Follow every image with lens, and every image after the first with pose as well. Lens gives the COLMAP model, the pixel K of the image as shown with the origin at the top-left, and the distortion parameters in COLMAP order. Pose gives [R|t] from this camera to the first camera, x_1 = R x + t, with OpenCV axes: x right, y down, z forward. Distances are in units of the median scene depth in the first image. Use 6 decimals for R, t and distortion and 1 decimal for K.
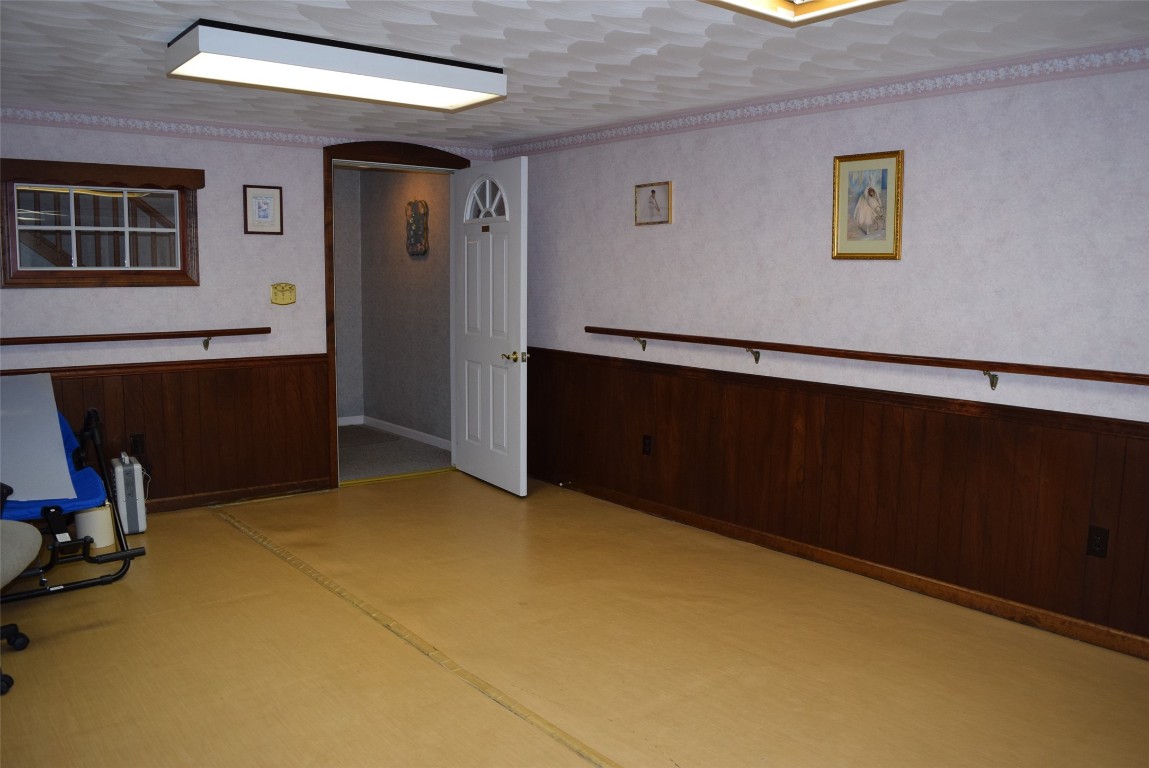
lens RADIAL K [[907.8, 0, 574.5], [0, 907.8, 384.0], [0, 0, 1]] dist [-0.104356, 0.046712]
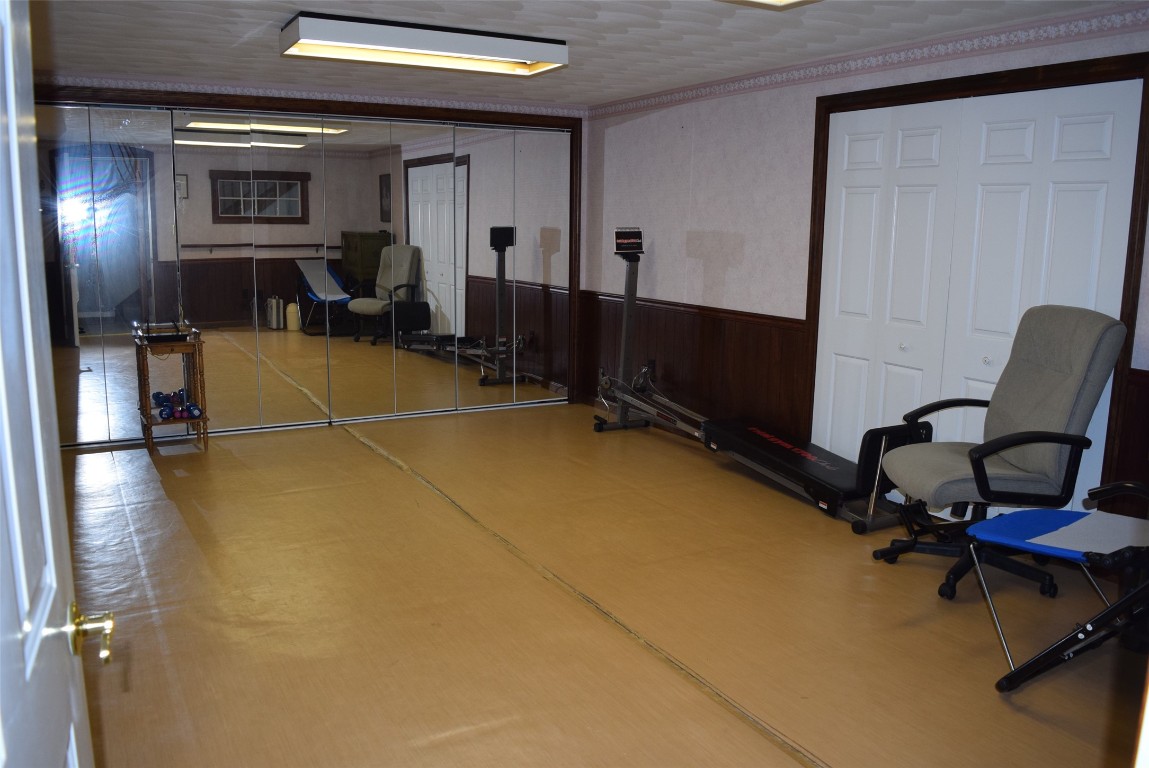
lens RADIAL K [[943.6, 0, 574.5], [0, 943.6, 384.0], [0, 0, 1]] dist [-0.060379, 0.016629]
pose [[0.984073, 0.040790, -0.173022, 0.167865], [-0.032847, 0.998282, 0.048525, 0.027192], [0.174704, -0.042069, 0.983722, -0.202082]]
